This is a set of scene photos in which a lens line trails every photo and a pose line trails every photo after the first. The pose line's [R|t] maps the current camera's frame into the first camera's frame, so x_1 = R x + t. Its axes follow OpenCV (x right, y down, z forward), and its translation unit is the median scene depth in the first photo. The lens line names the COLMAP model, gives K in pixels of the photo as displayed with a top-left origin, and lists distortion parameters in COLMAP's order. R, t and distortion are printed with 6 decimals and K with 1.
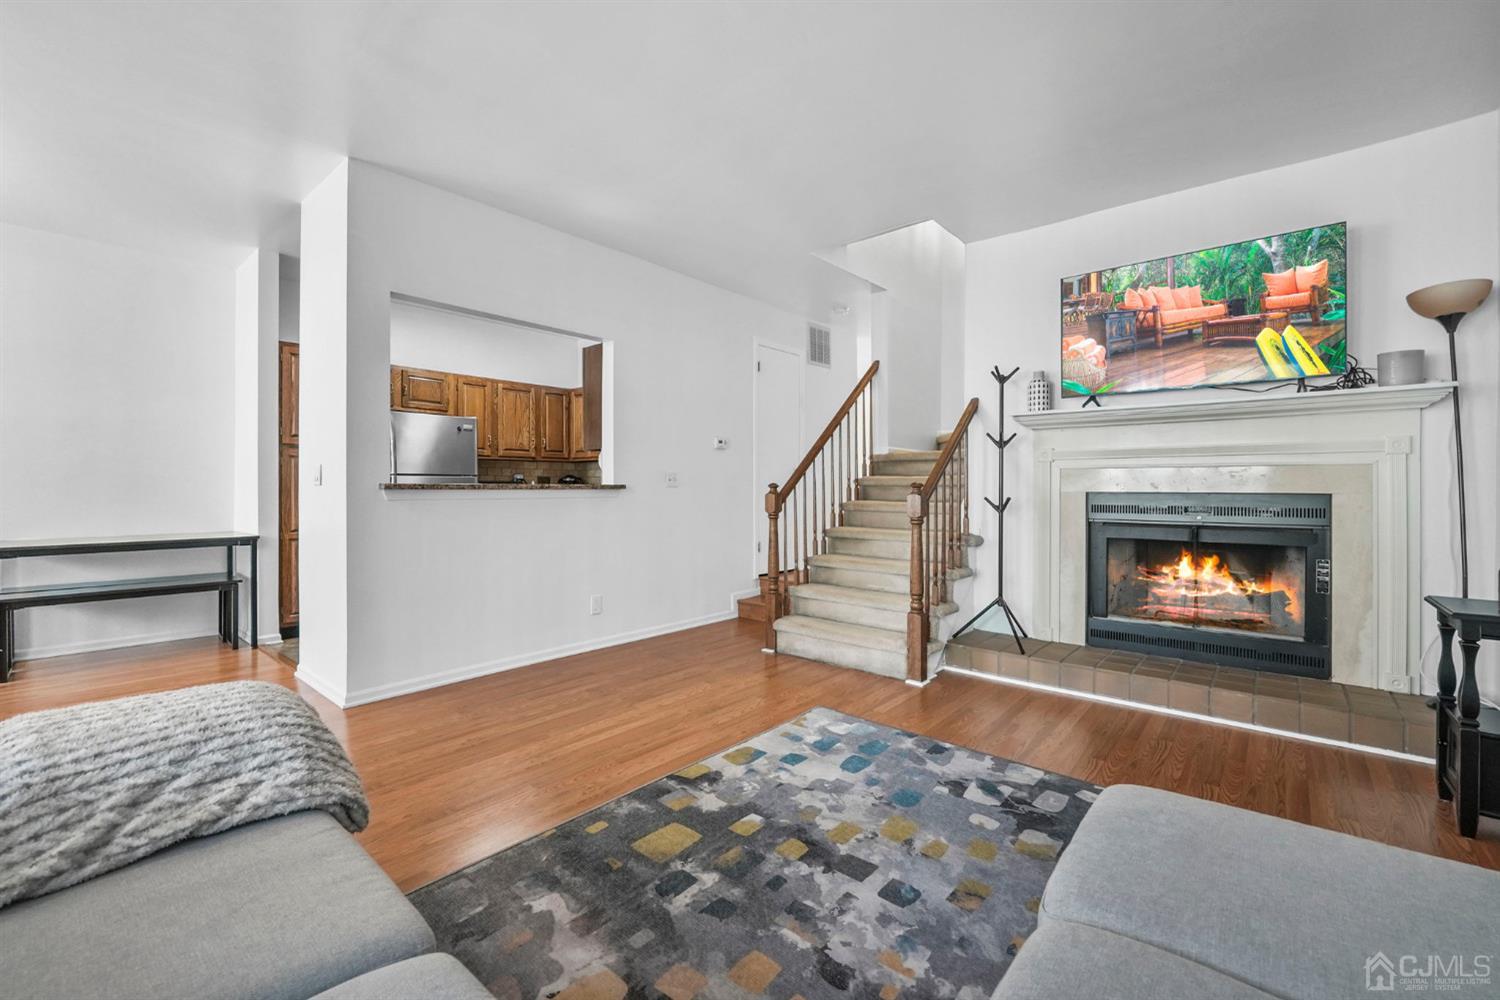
lens RADIAL K [[630.0, 0, 744.5], [0, 630.0, 486.1], [0, 0, 1]] dist [-0.004666, -0.002321]
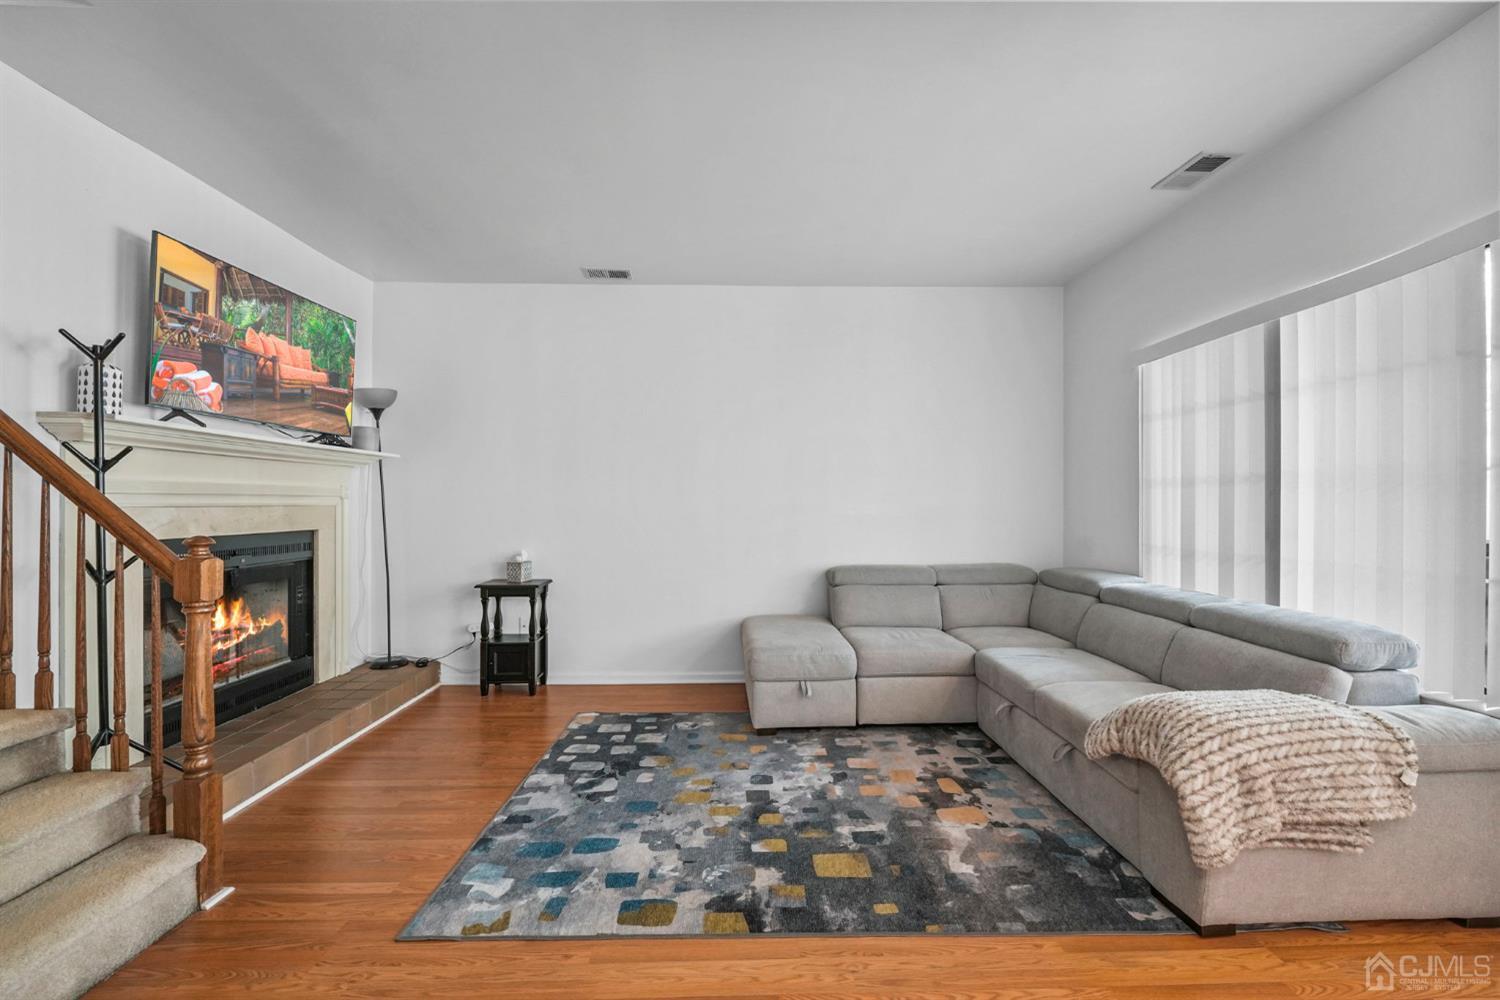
lens RADIAL K [[630.0, 0, 751.0], [0, 630.0, 506.2], [0, 0, 1]] dist [-0.004666, -0.002321]
pose [[-0.679057, -0.008331, 0.734038, -0.740128], [-0.004076, 0.999963, 0.007579, -0.063261], [-0.734074, 0.002155, -0.679066, 1.687276]]
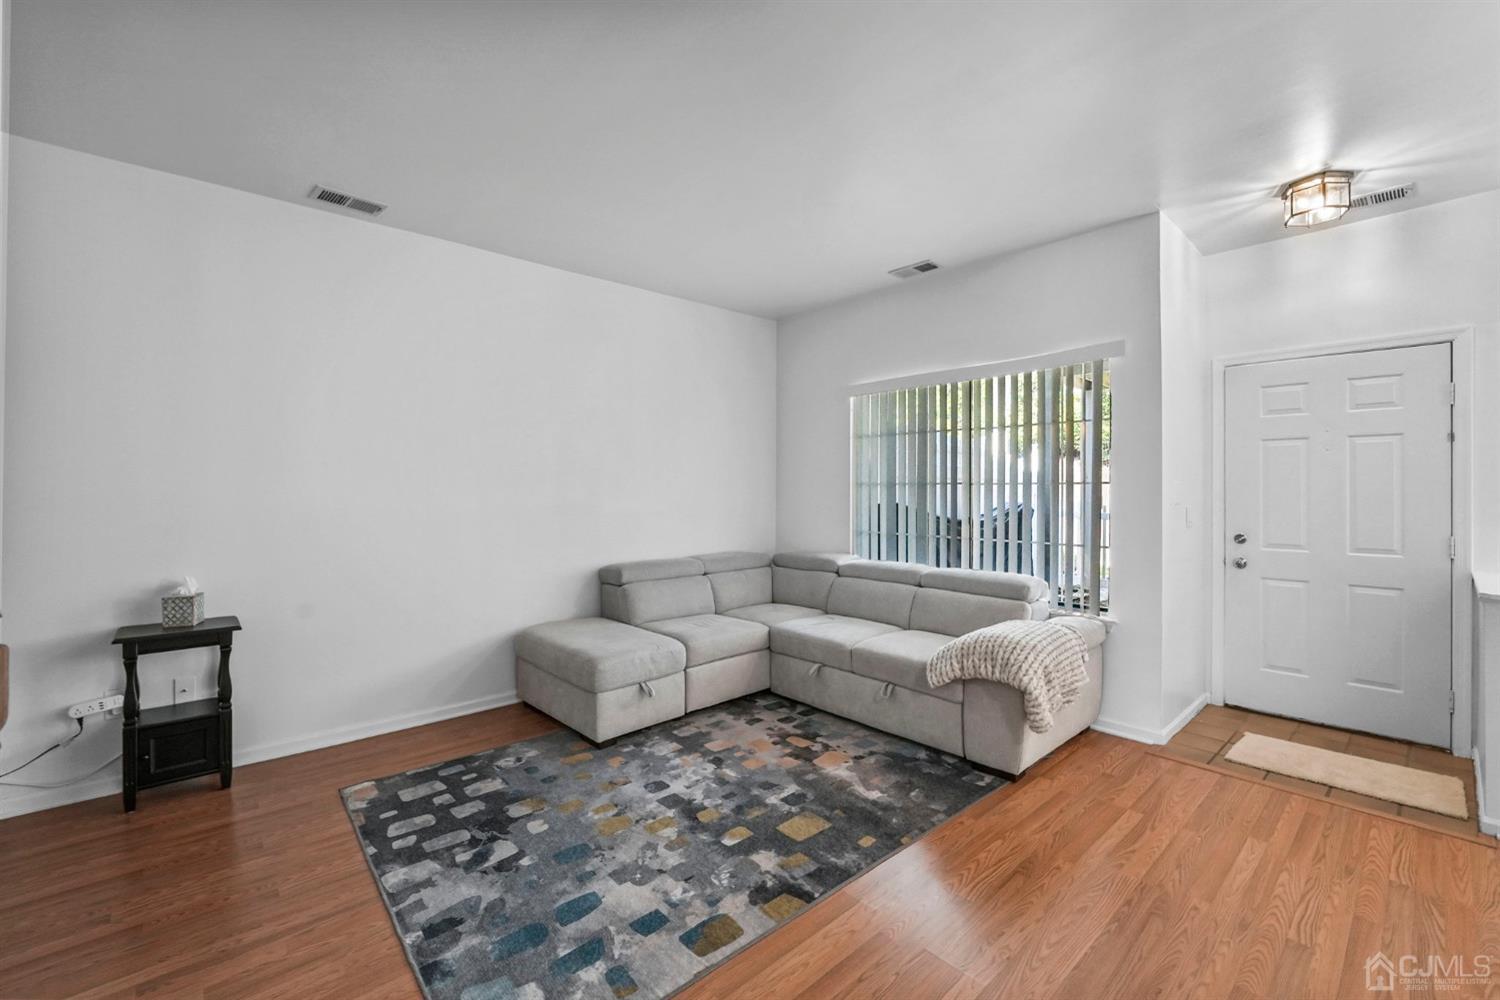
lens RADIAL K [[630.0, 0, 770.3], [0, 630.0, 495.0], [0, 0, 1]] dist [-0.004666, -0.002321]
pose [[-0.994926, -0.005996, 0.100426, -0.161527], [-0.005216, 0.999954, 0.008033, -0.094834], [-0.100470, 0.007468, -0.994912, 2.039296]]
